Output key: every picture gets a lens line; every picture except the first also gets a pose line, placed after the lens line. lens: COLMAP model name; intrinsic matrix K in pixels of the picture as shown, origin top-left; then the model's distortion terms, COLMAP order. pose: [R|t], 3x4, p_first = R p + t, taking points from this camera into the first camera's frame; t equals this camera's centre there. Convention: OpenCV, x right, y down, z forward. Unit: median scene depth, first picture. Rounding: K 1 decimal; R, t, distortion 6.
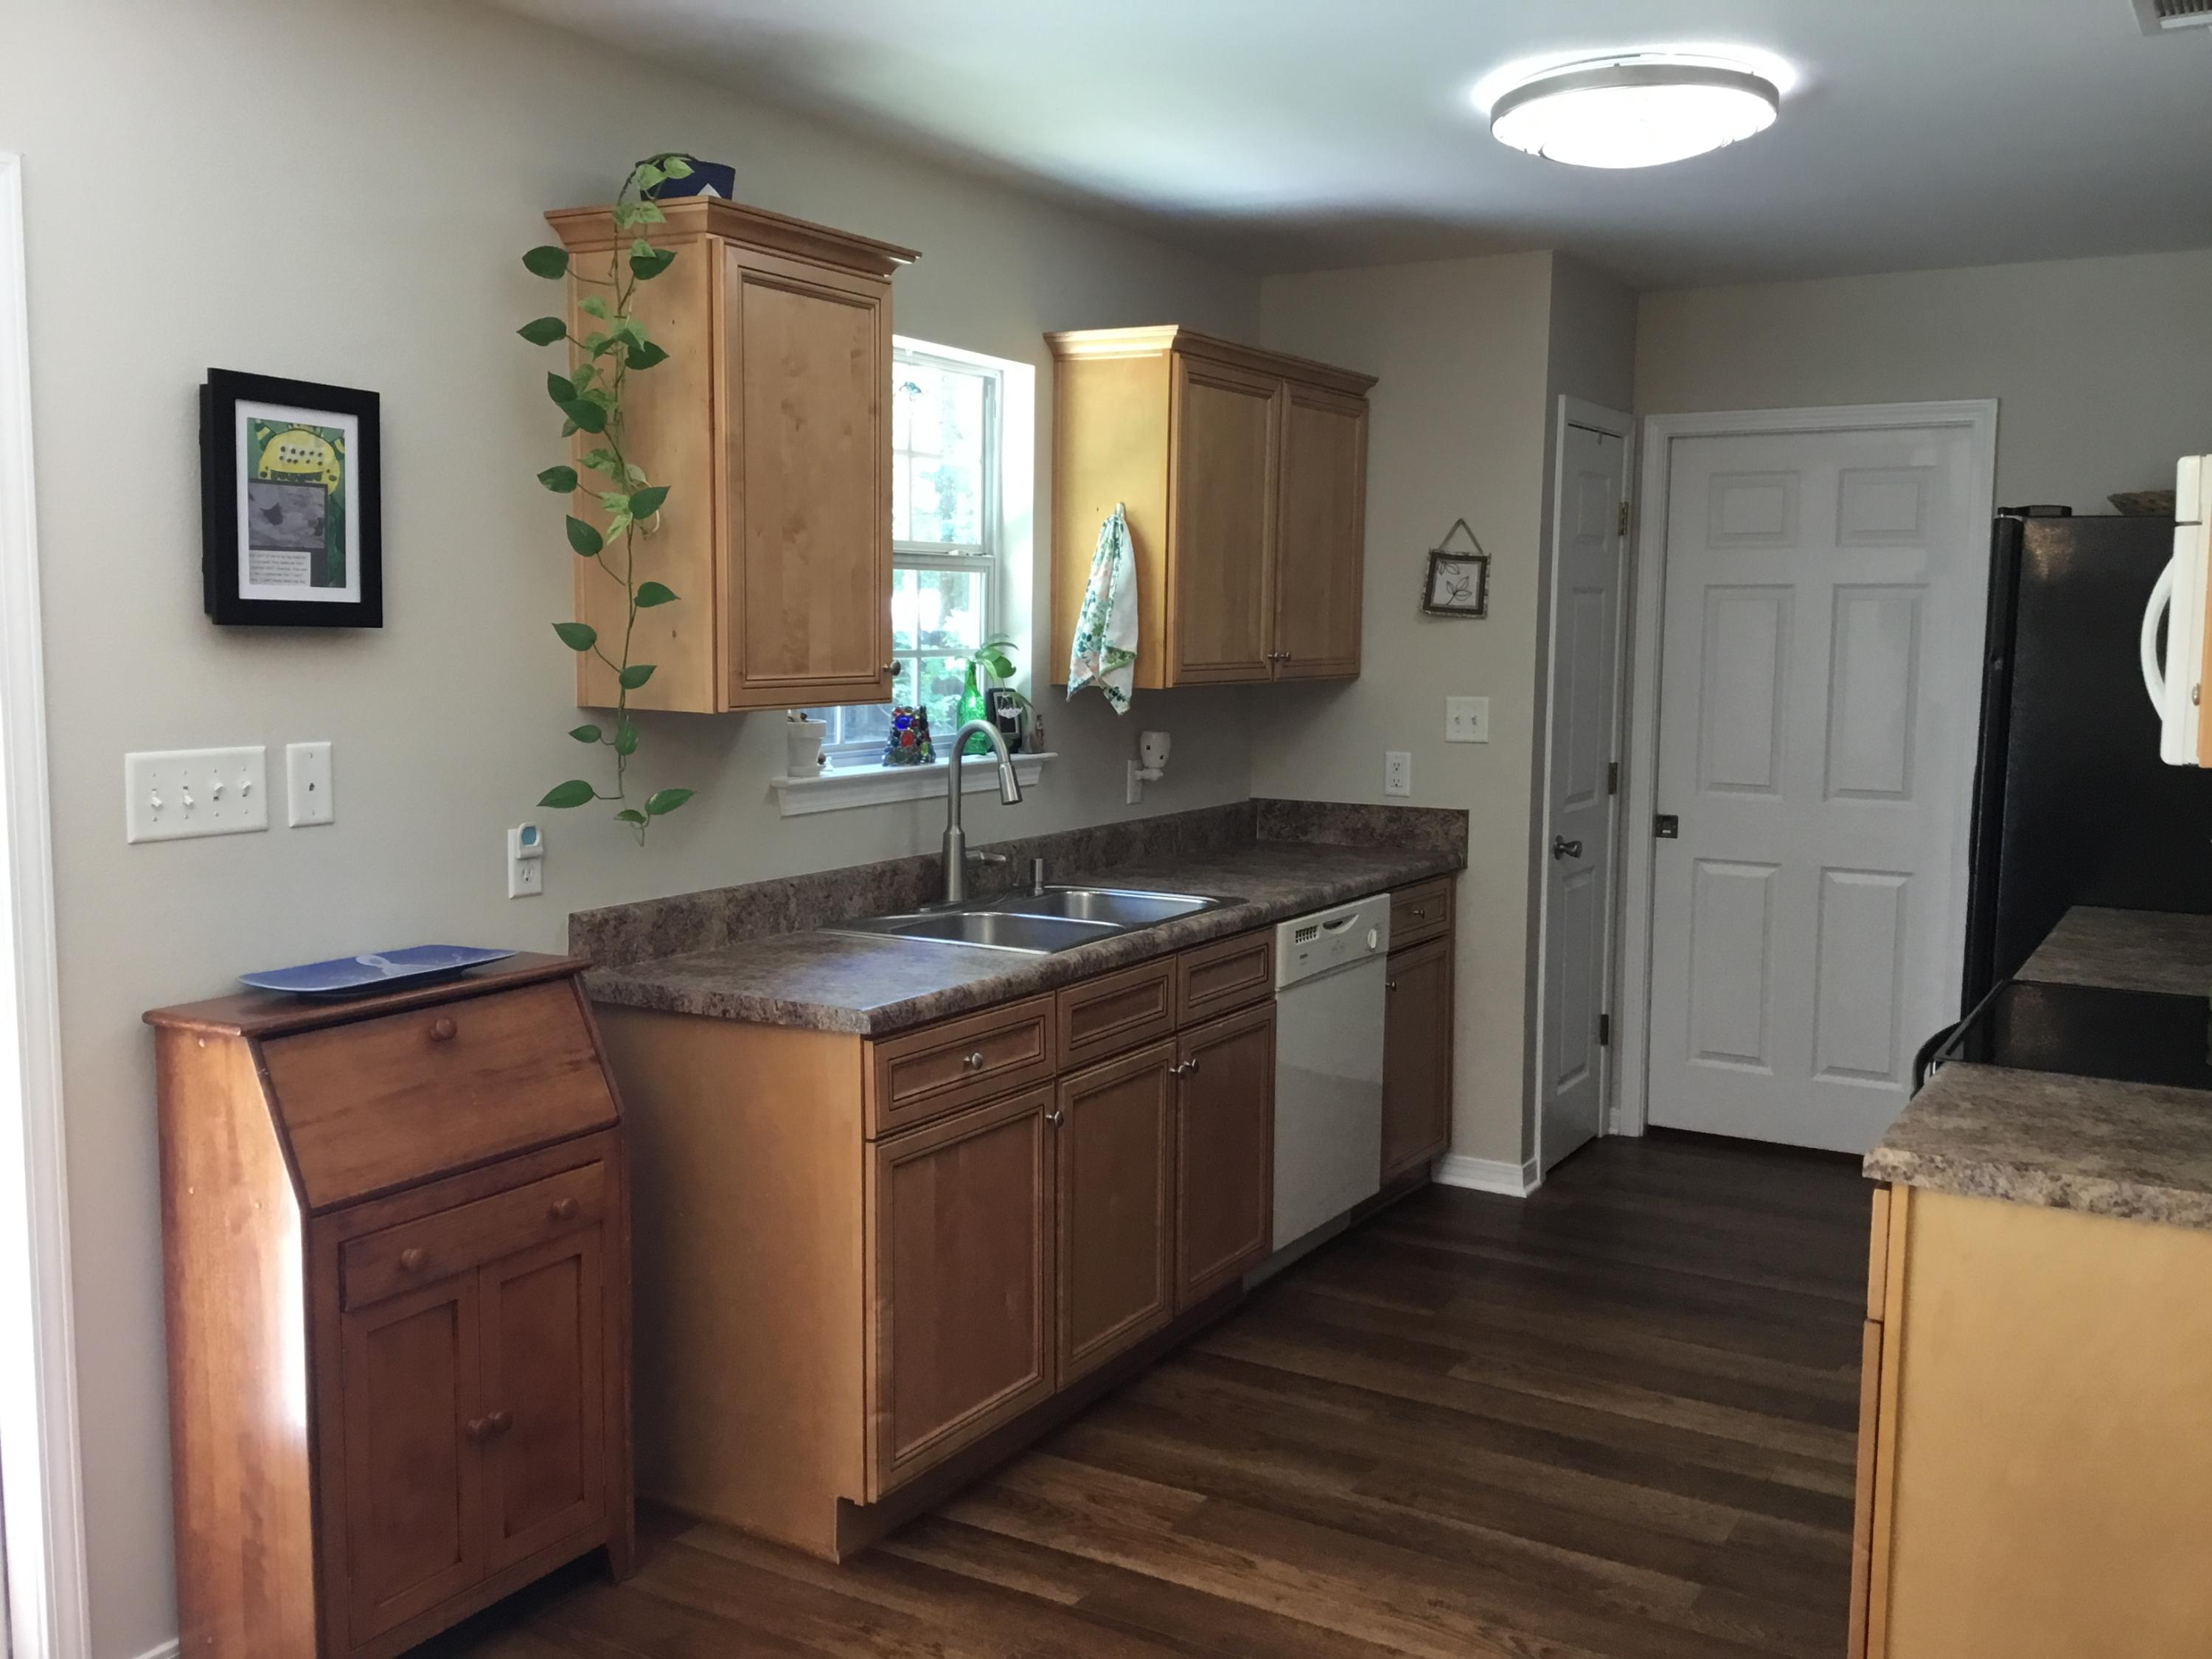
lens RADIAL K [[1984.5, 0, 1112.2], [0, 1984.5, 810.7], [0, 0, 1]] dist [0.140545, -0.255903]
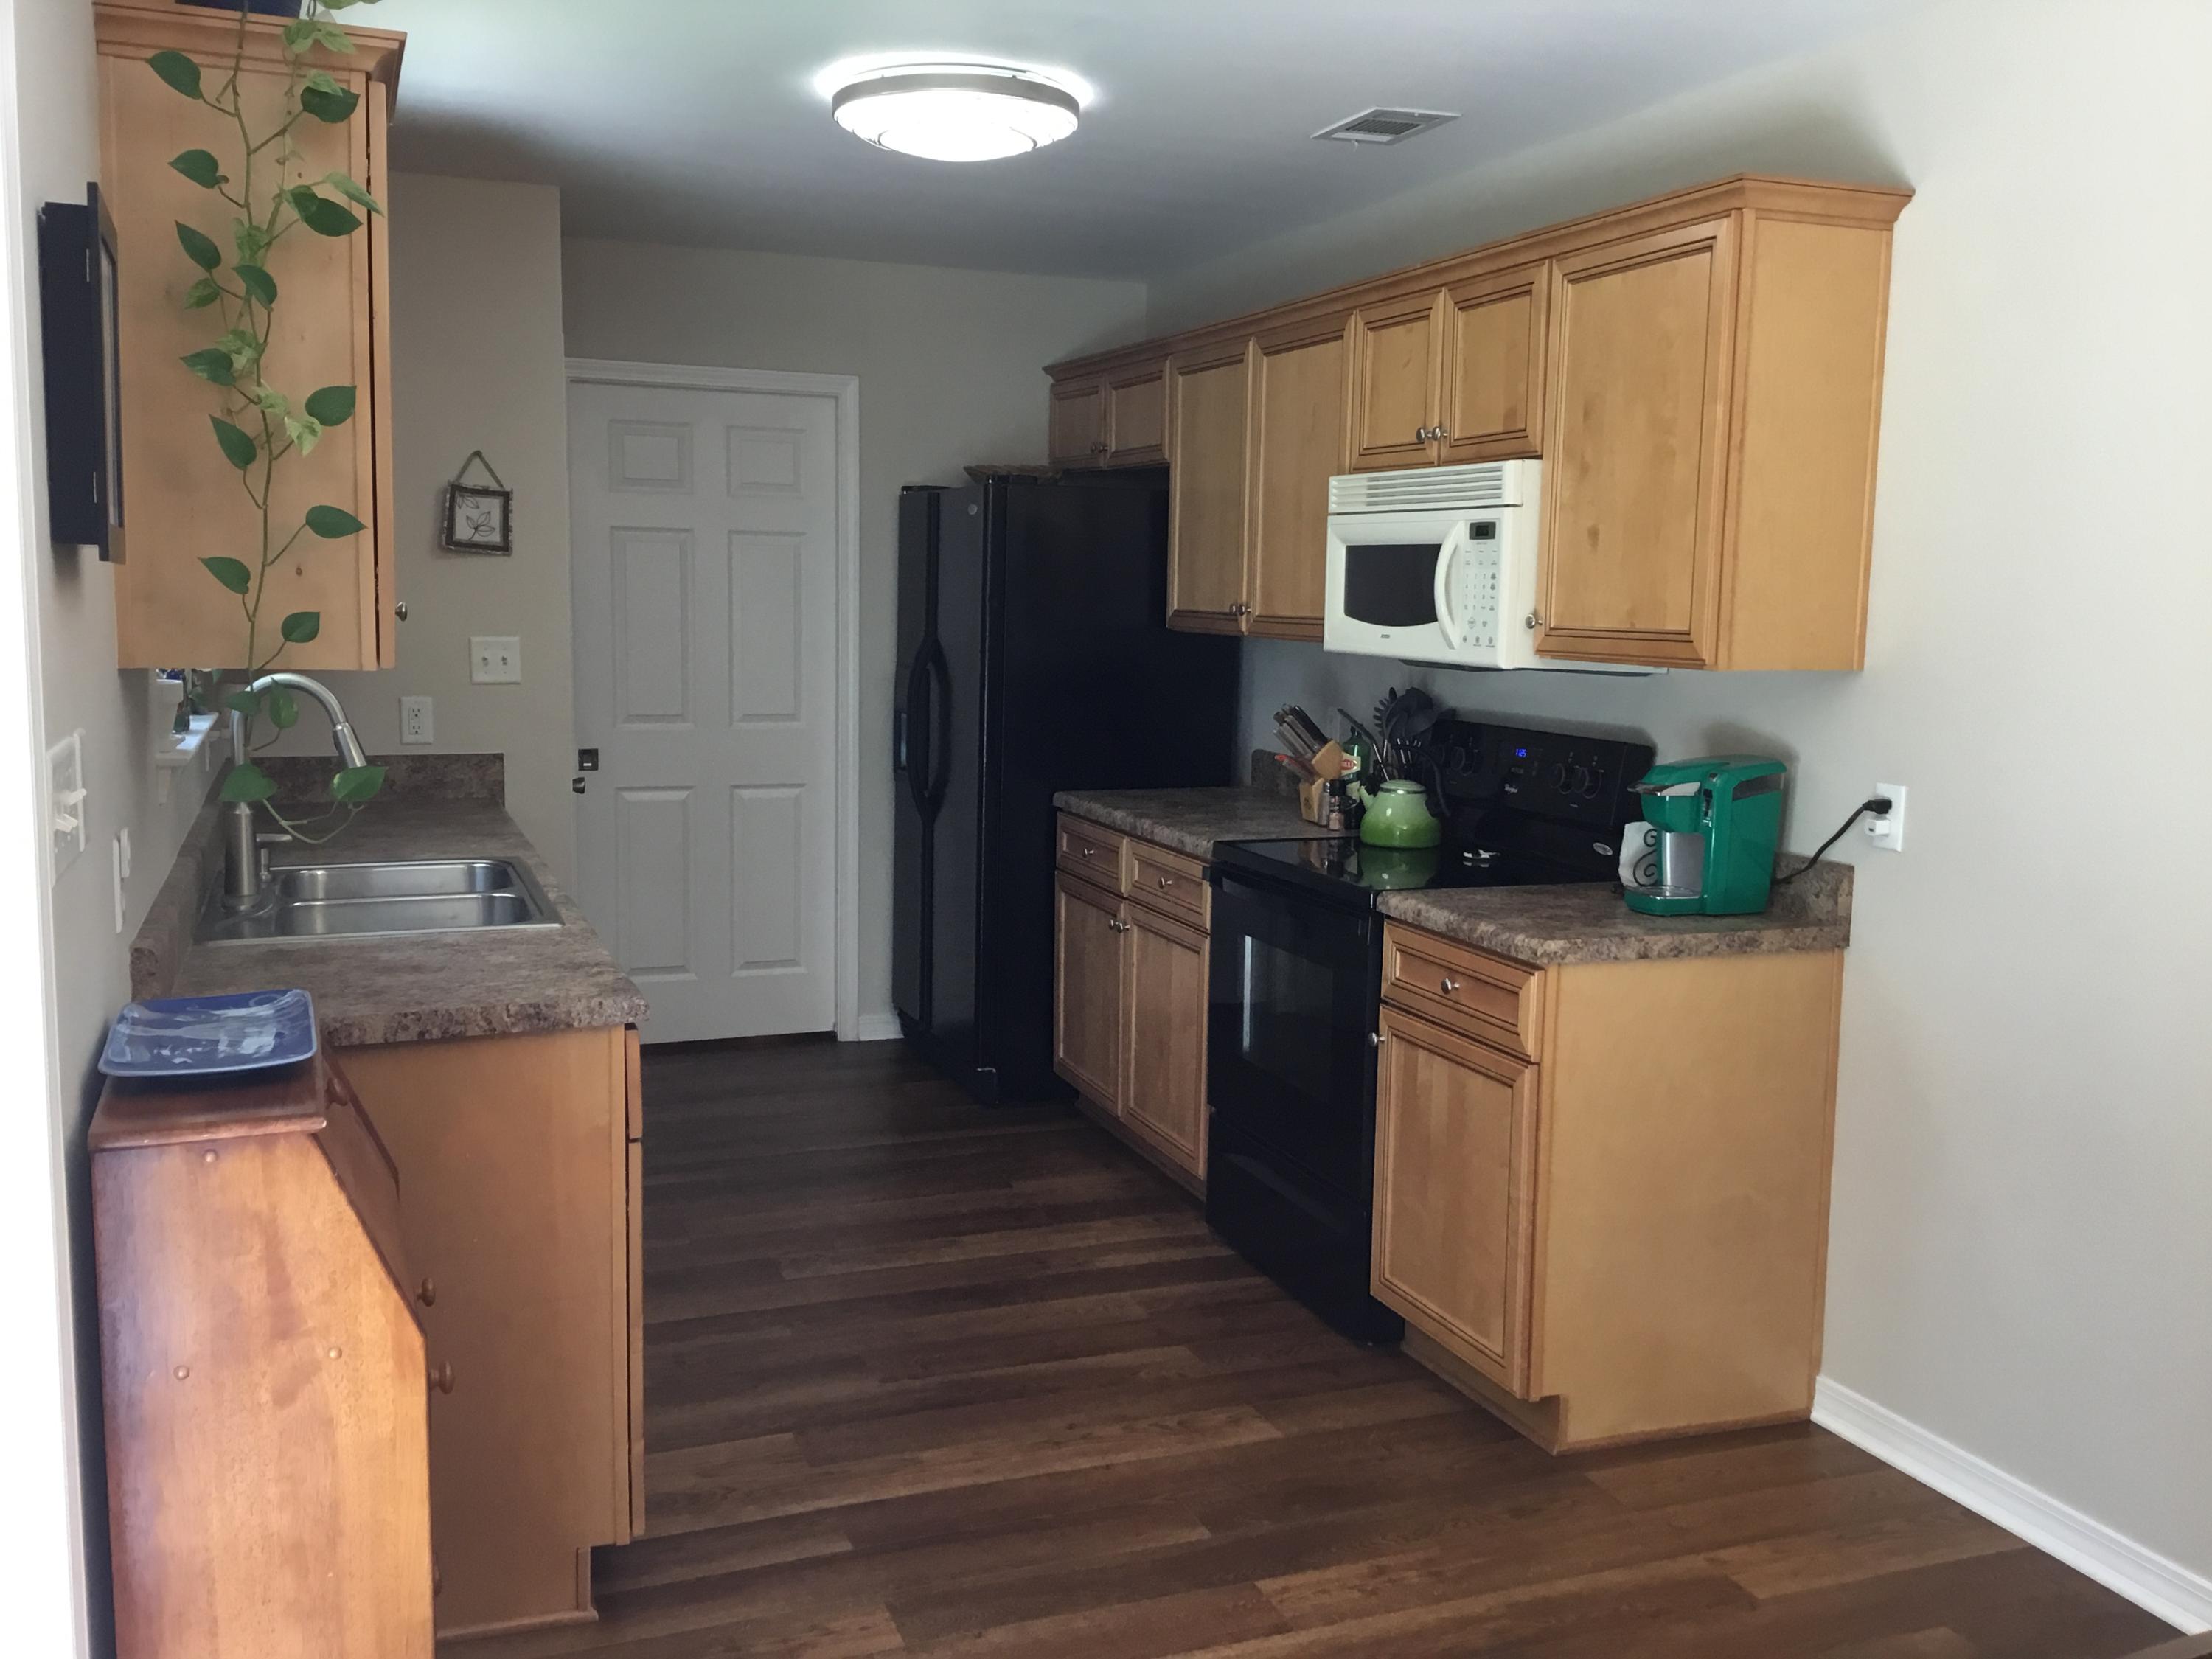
lens RADIAL K [[1984.5, 0, 1112.2], [0, 1984.5, 810.7], [0, 0, 1]] dist [0.140545, -0.255903]
pose [[0.617623, -0.089039, 0.781418, -0.591672], [0.063721, 0.995970, 0.063122, -0.022337], [-0.783889, 0.010807, 0.620807, 0.234657]]
